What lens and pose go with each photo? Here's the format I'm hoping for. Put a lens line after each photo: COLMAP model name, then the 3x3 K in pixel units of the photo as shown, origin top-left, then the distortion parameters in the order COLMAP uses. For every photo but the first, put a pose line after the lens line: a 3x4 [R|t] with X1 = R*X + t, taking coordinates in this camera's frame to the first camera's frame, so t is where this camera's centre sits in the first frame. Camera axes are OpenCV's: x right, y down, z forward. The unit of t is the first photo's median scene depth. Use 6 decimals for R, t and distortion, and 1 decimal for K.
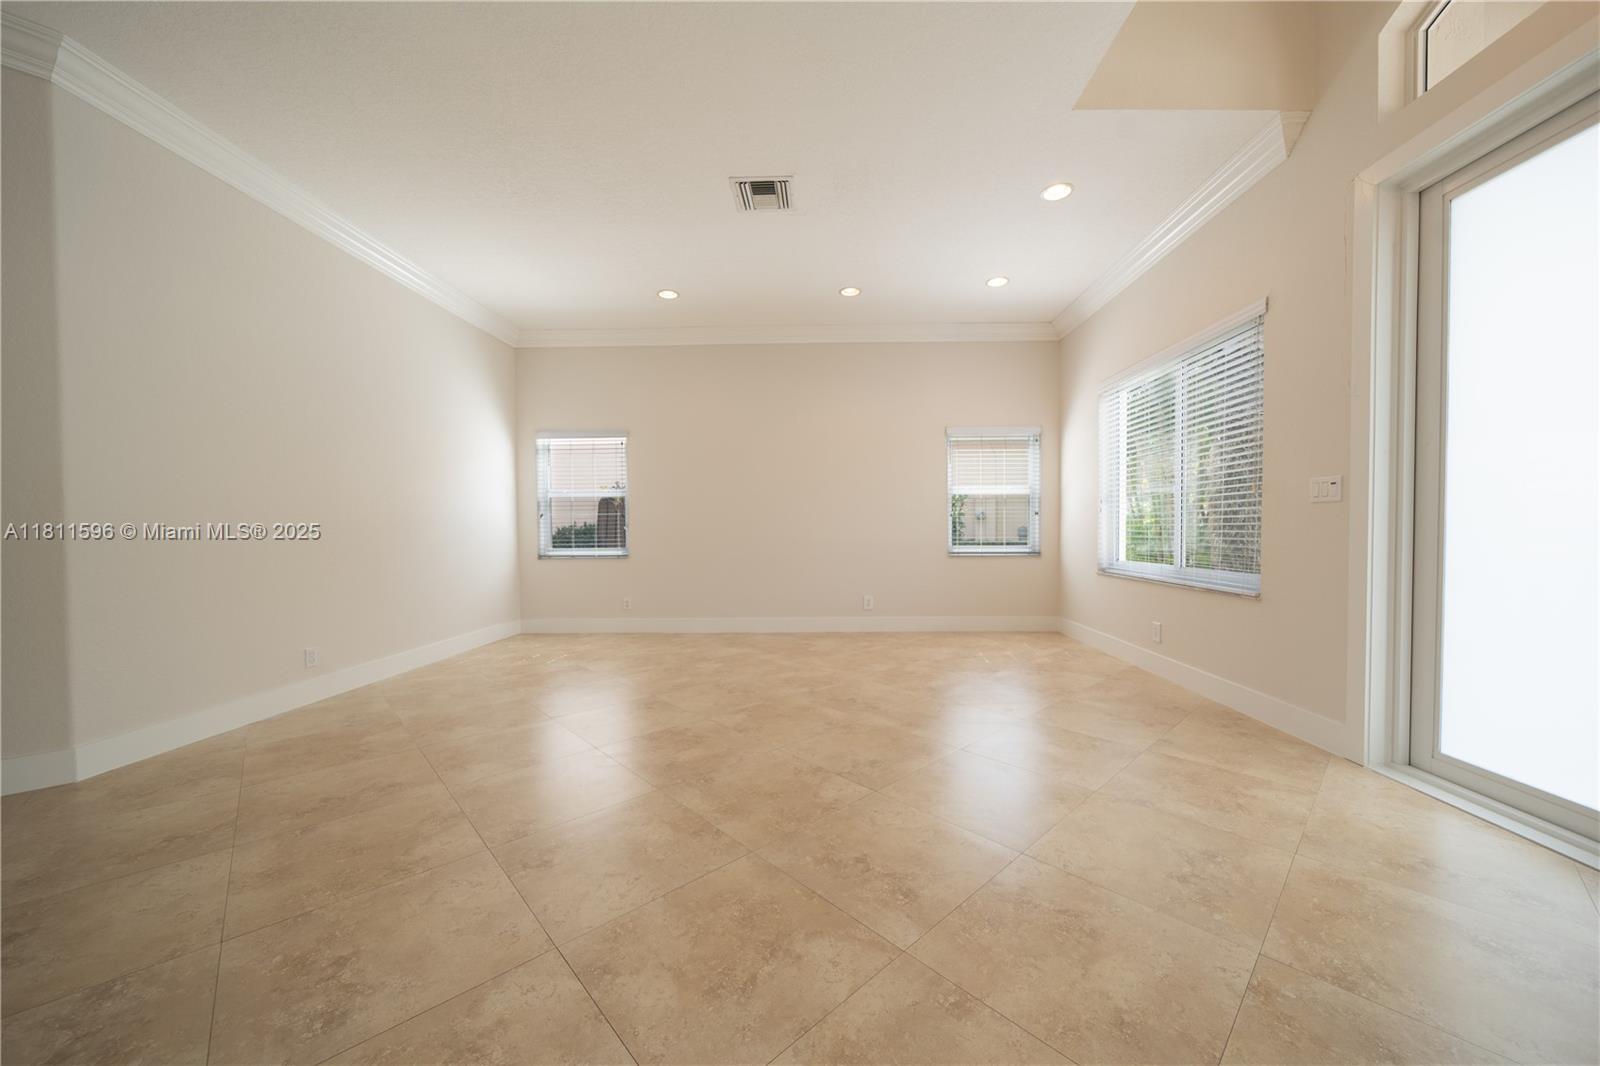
lens RADIAL K [[575.5, 0, 819.0], [0, 575.5, 545.0], [0, 0, 1]] dist [-0.006328, -0.000008]
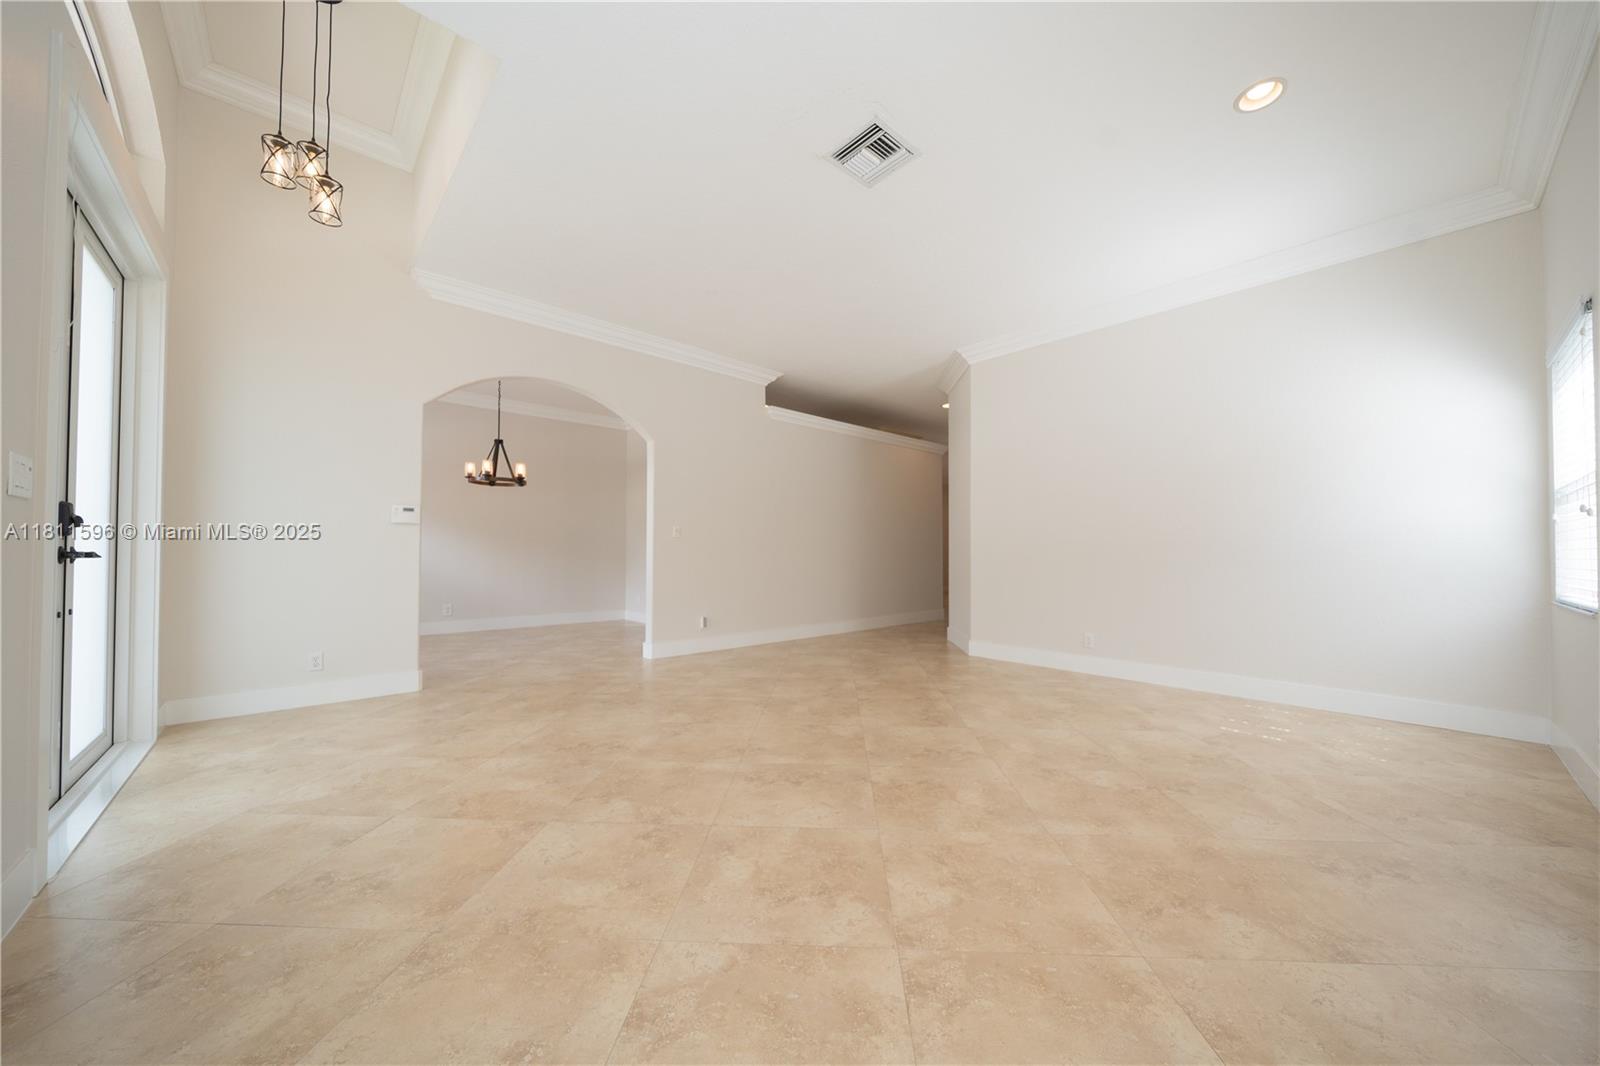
lens RADIAL K [[555.6, 0, 806.2], [0, 555.6, 538.4], [0, 0, 1]] dist [-0.005117, -0.000214]
pose [[-0.727536, -0.013555, -0.685935, 0.593378], [-0.016999, 0.999854, -0.001728, -0.040060], [0.685859, 0.010404, -0.727661, 1.696834]]
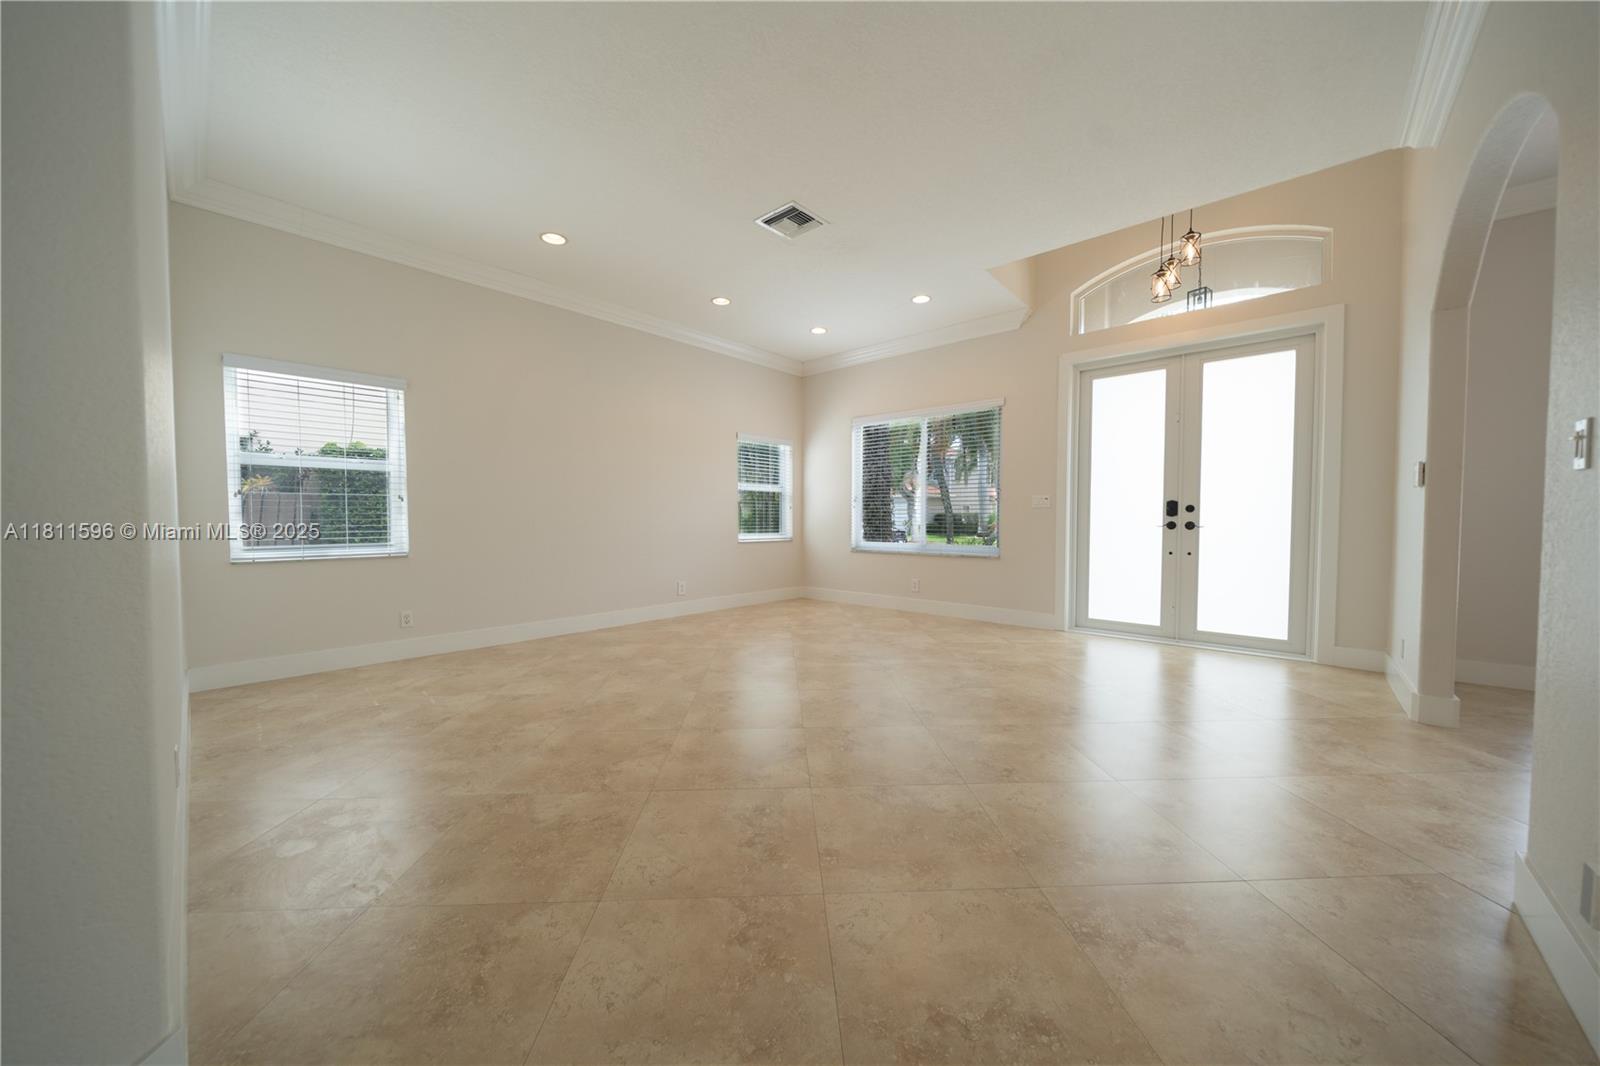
lens RADIAL K [[555.6, 0, 806.2], [0, 555.6, 538.4], [0, 0, 1]] dist [-0.005117, -0.000214]
pose [[0.653395, -0.018855, 0.756782, -1.004151], [0.014797, 0.999817, 0.012134, -0.001668], [-0.756872, 0.003270, 0.653554, 0.296524]]
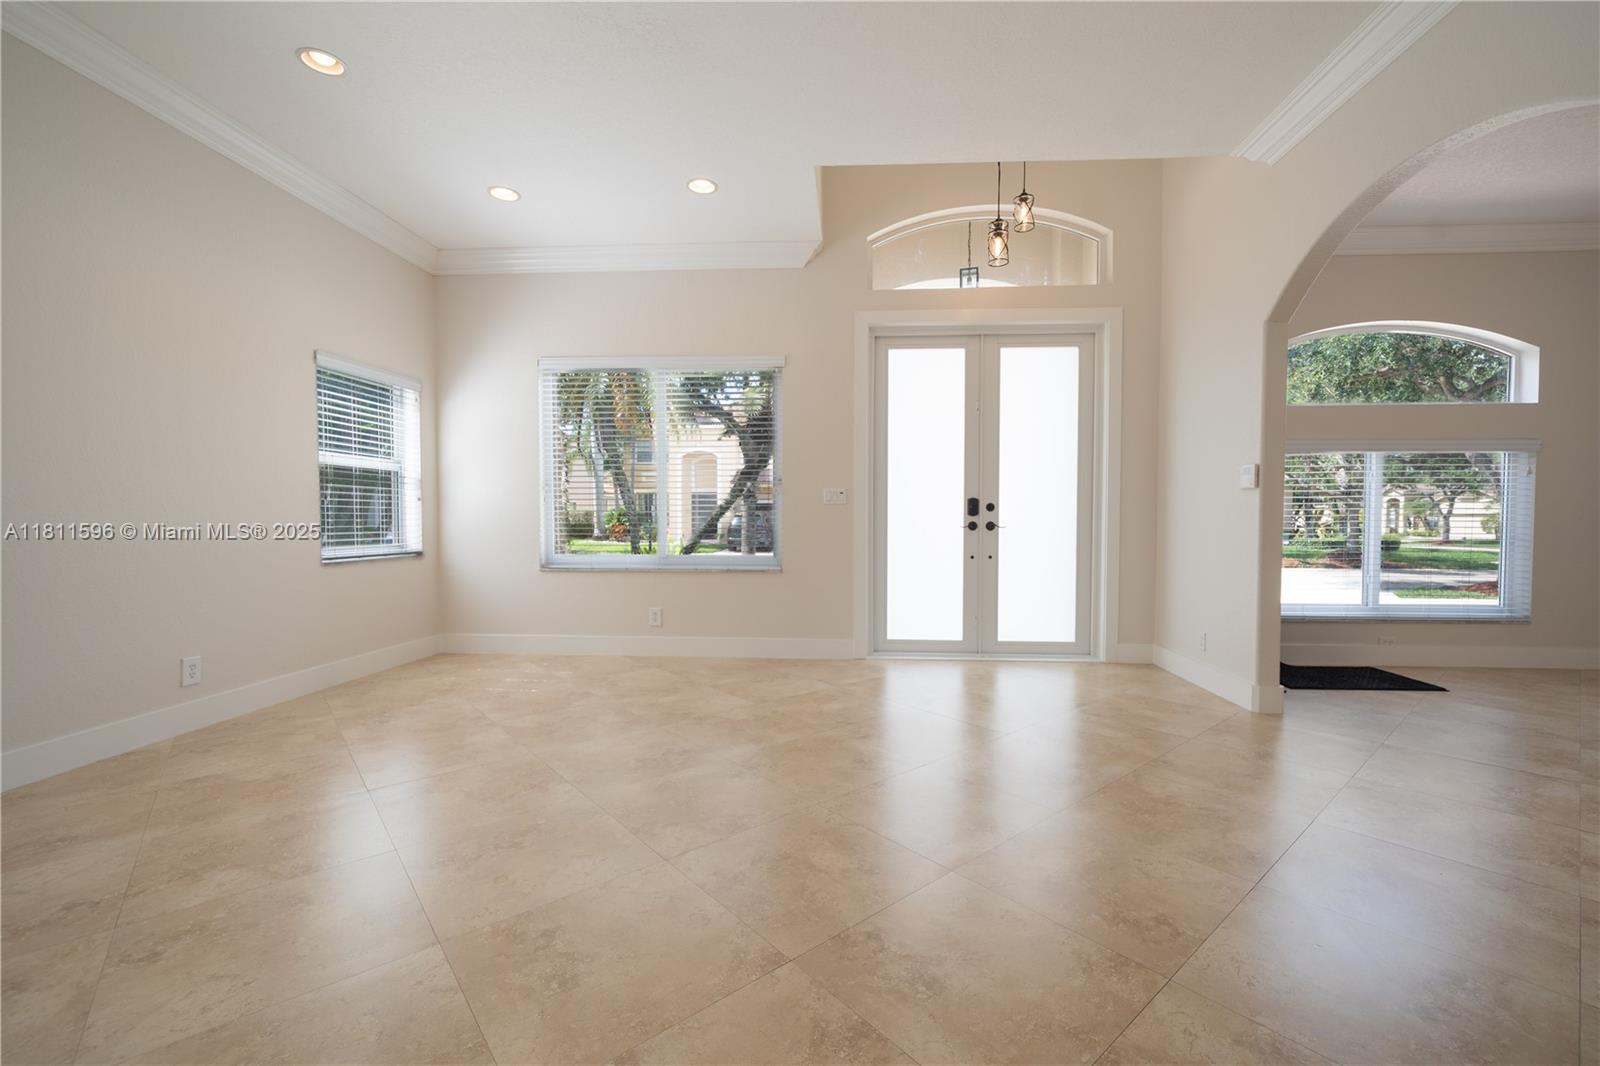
lens RADIAL K [[667.2, 0, 820.2], [0, 667.2, 539.5], [0, 0, 1]] dist [-0.000832, -0.000204]
pose [[0.047411, -0.024747, 0.998569, -0.836730], [0.025413, 0.999399, 0.023561, -0.018808], [-0.998552, 0.024259, 0.048011, 0.826219]]
